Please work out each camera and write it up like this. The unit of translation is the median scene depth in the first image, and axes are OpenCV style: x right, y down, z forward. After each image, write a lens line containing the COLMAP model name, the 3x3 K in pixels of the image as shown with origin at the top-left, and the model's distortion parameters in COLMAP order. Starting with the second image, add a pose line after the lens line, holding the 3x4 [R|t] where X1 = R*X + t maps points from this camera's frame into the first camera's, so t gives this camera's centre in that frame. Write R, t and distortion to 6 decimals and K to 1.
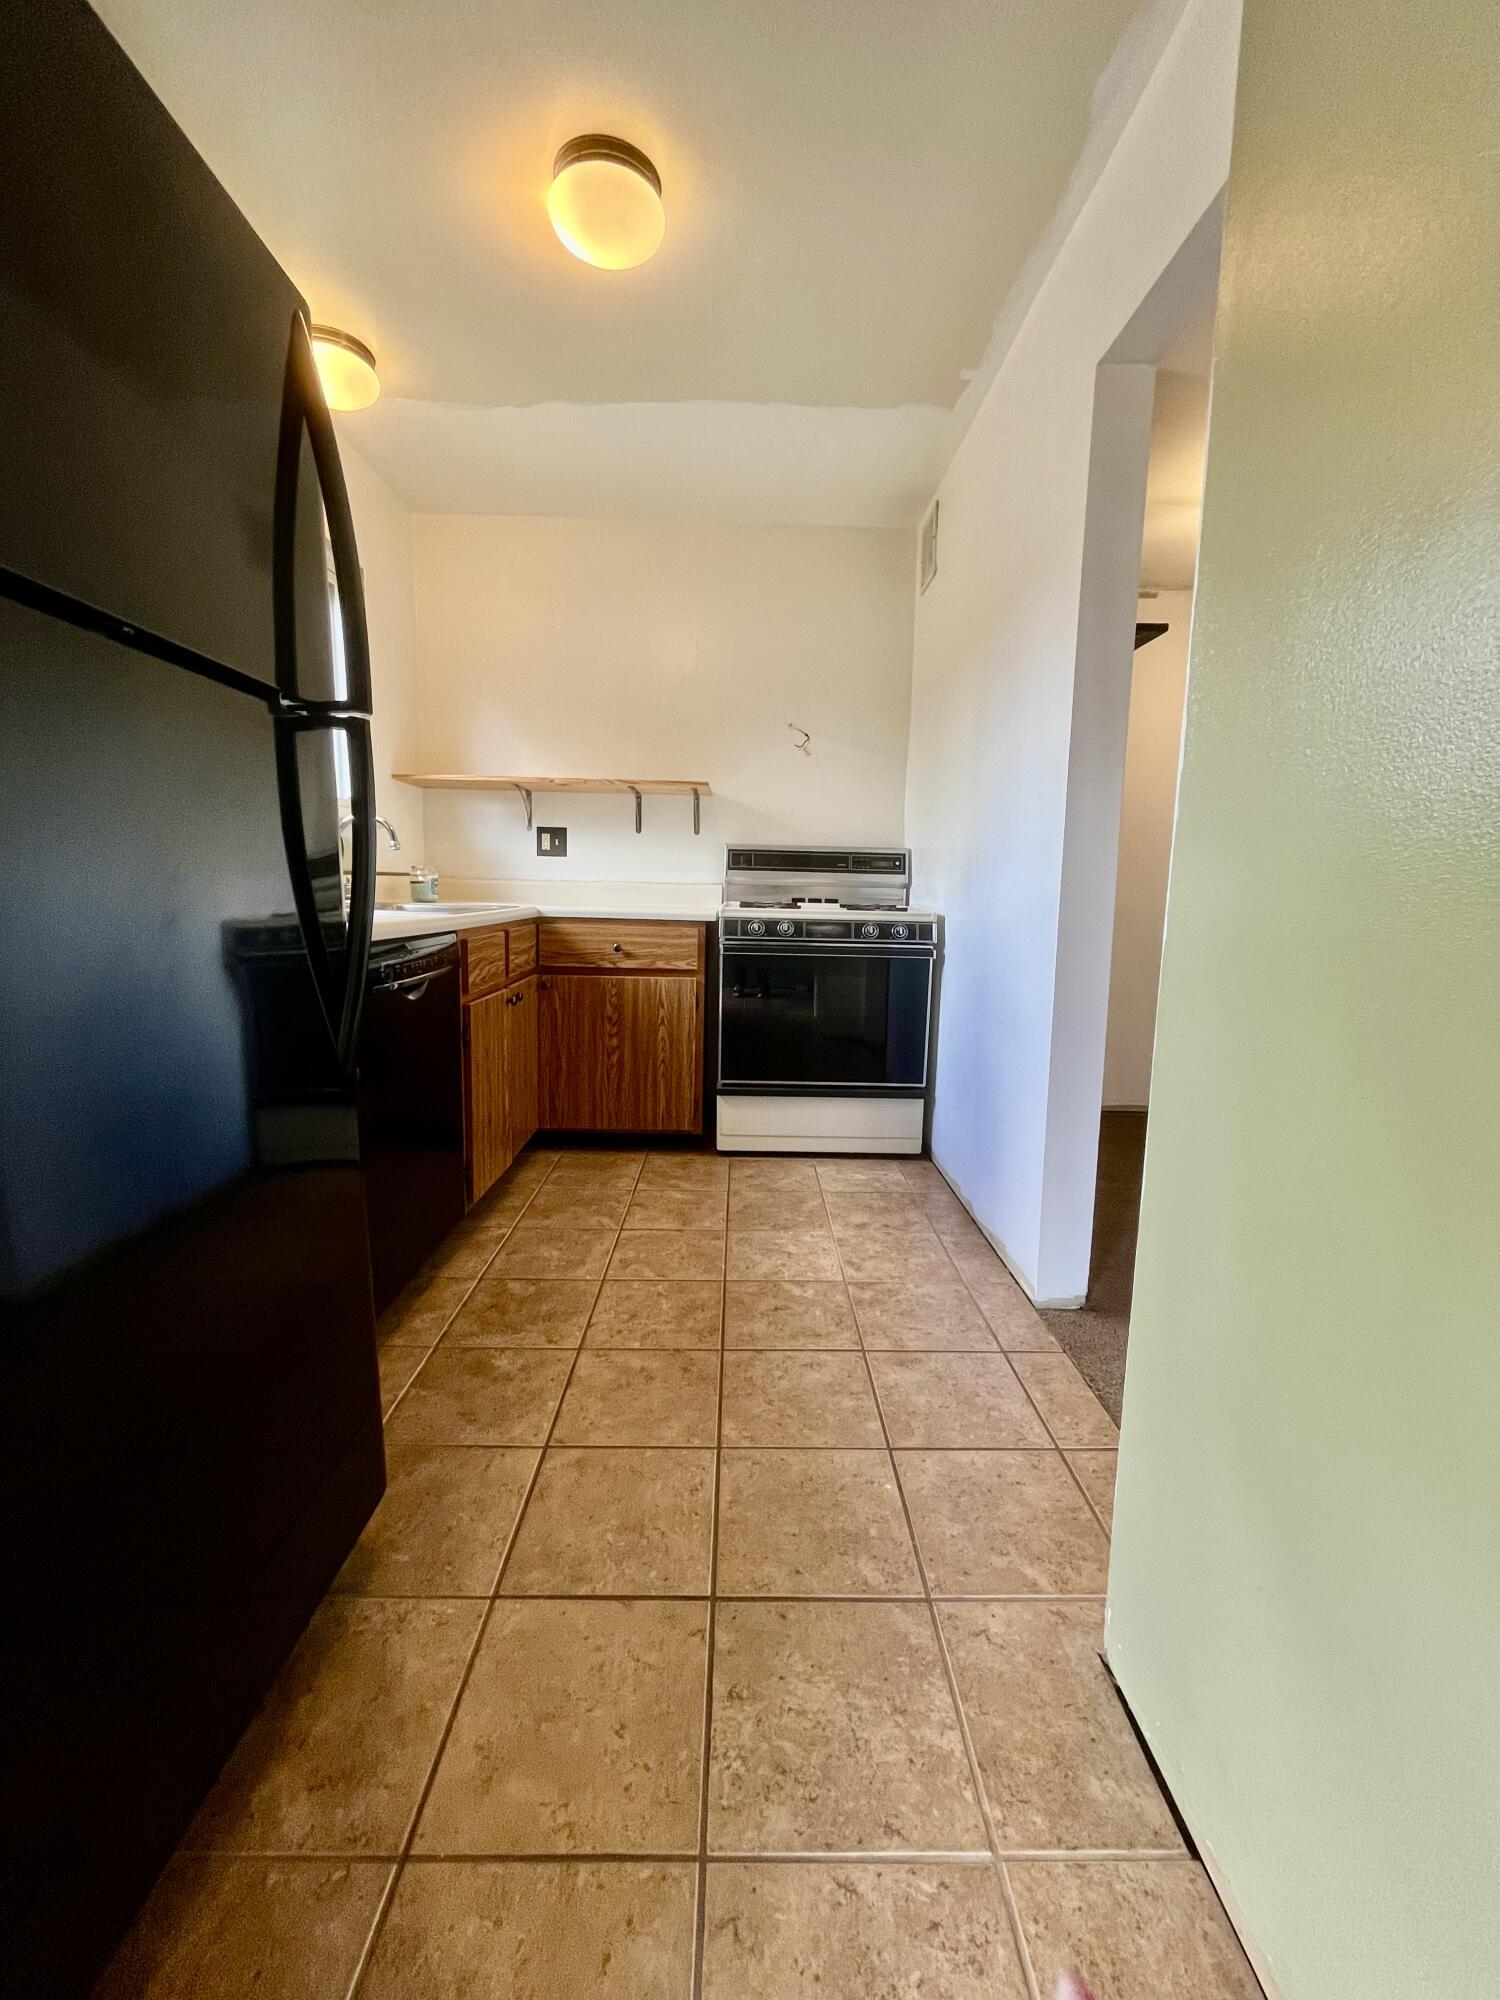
lens RADIAL K [[807.5, 0, 751.8], [0, 807.5, 1000.1], [0, 0, 1]] dist [-0.002921, -0.000448]
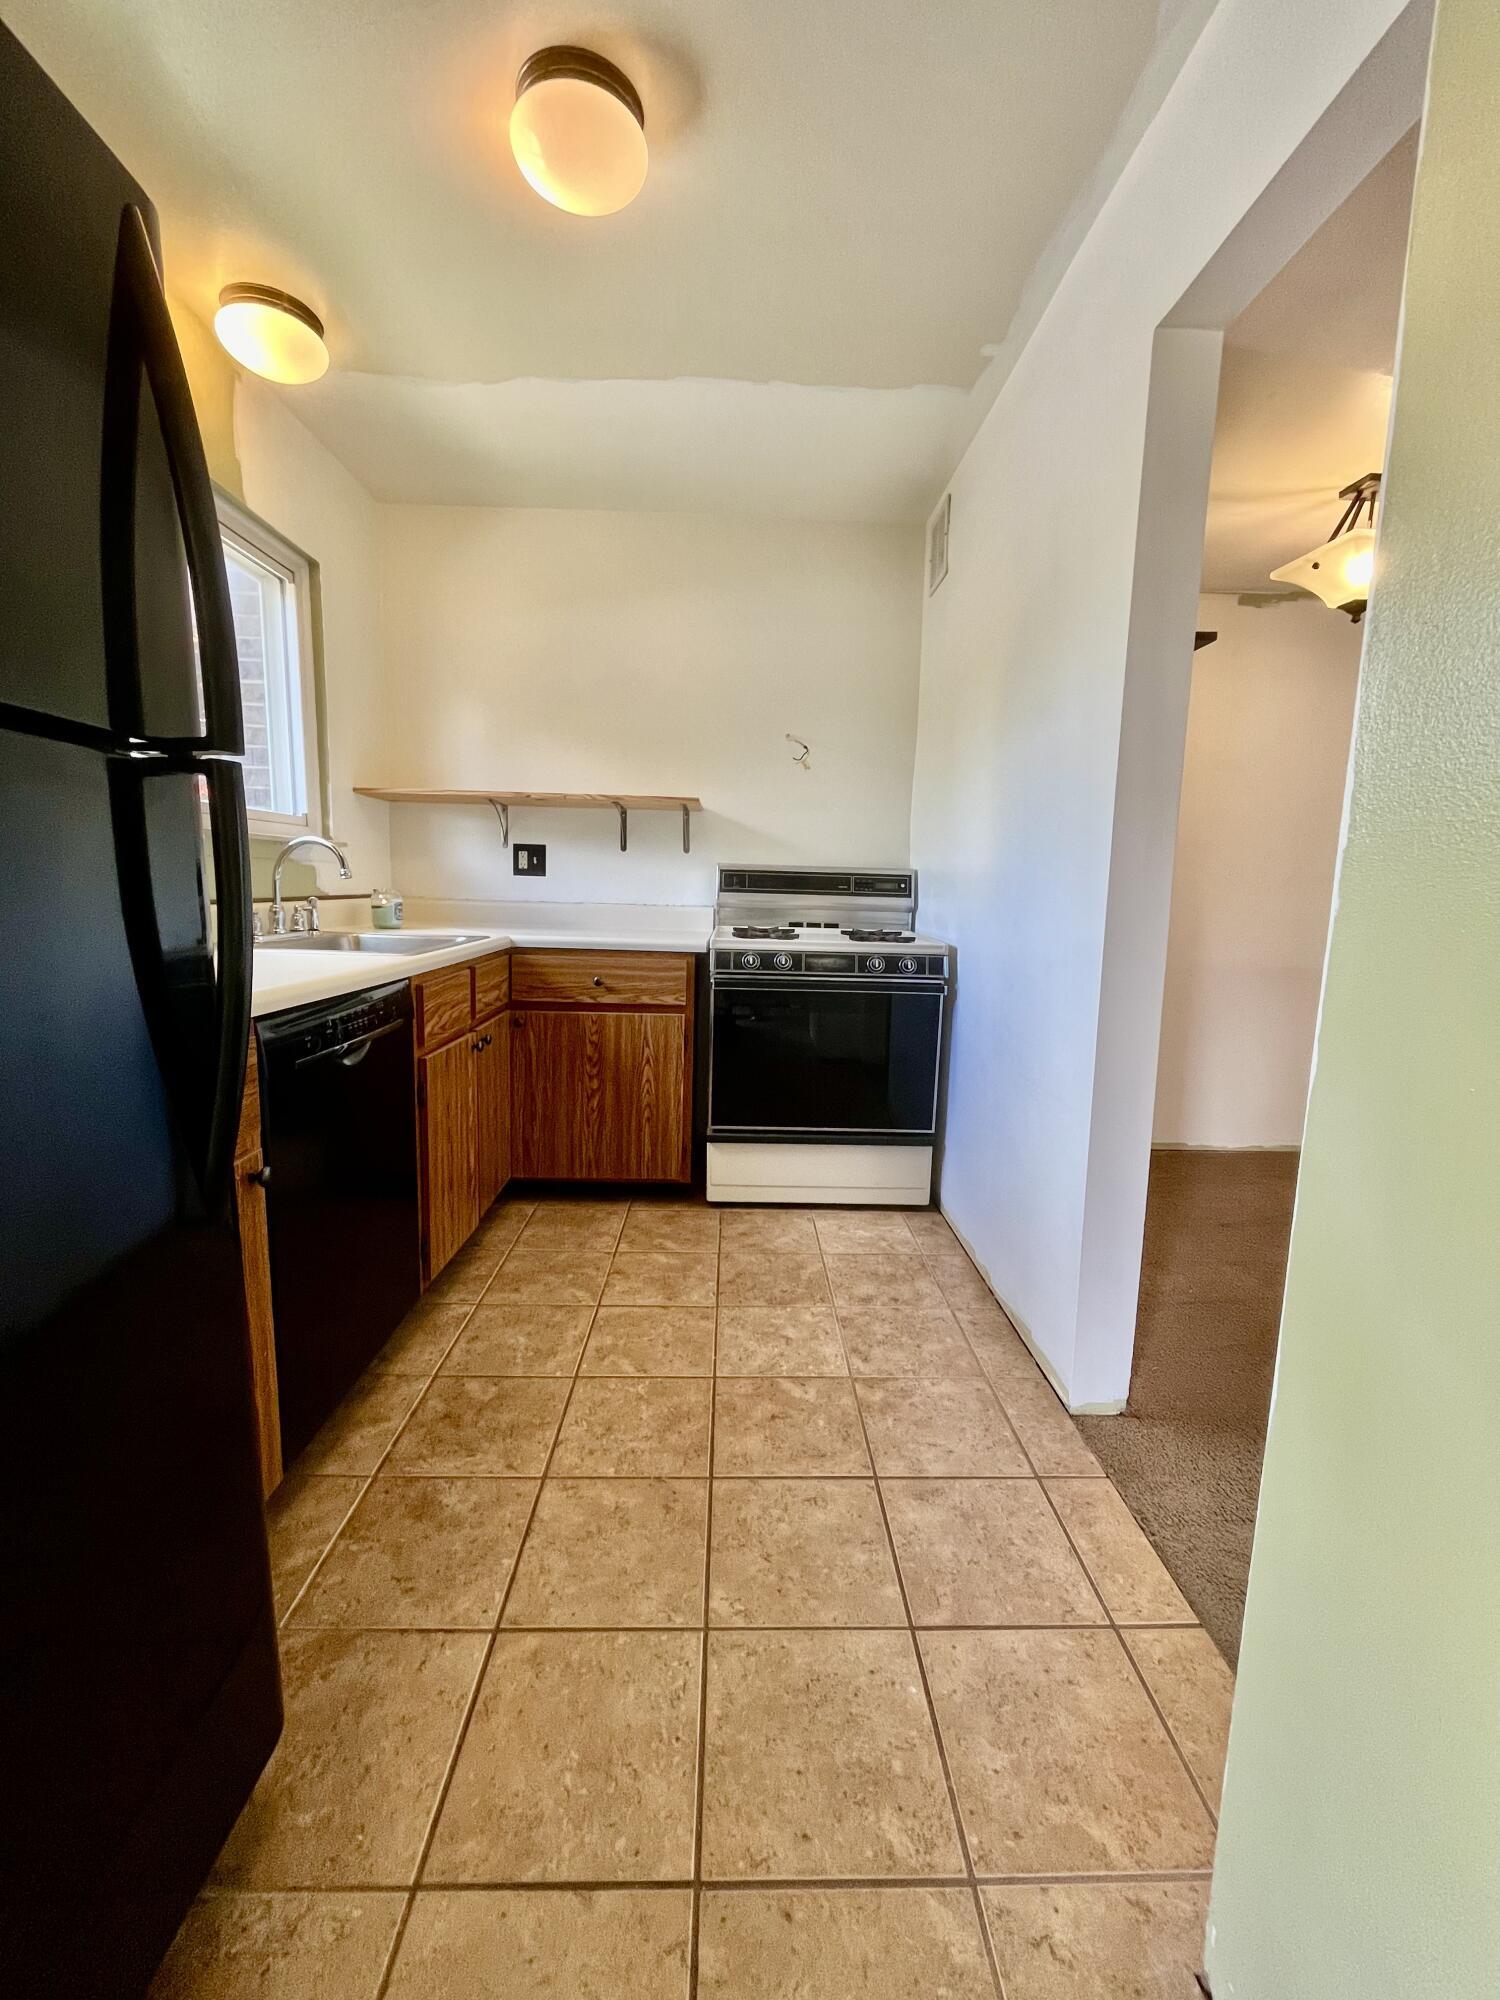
lens RADIAL K [[807.5, 0, 750.5], [0, 807.5, 999.2], [0, 0, 1]] dist [-0.002921, -0.000448]
pose [[0.999957, 0.003263, 0.008718, -0.003702], [-0.003270, 0.999994, 0.000833, -0.073713], [-0.008715, -0.000861, 0.999962, 0.140682]]
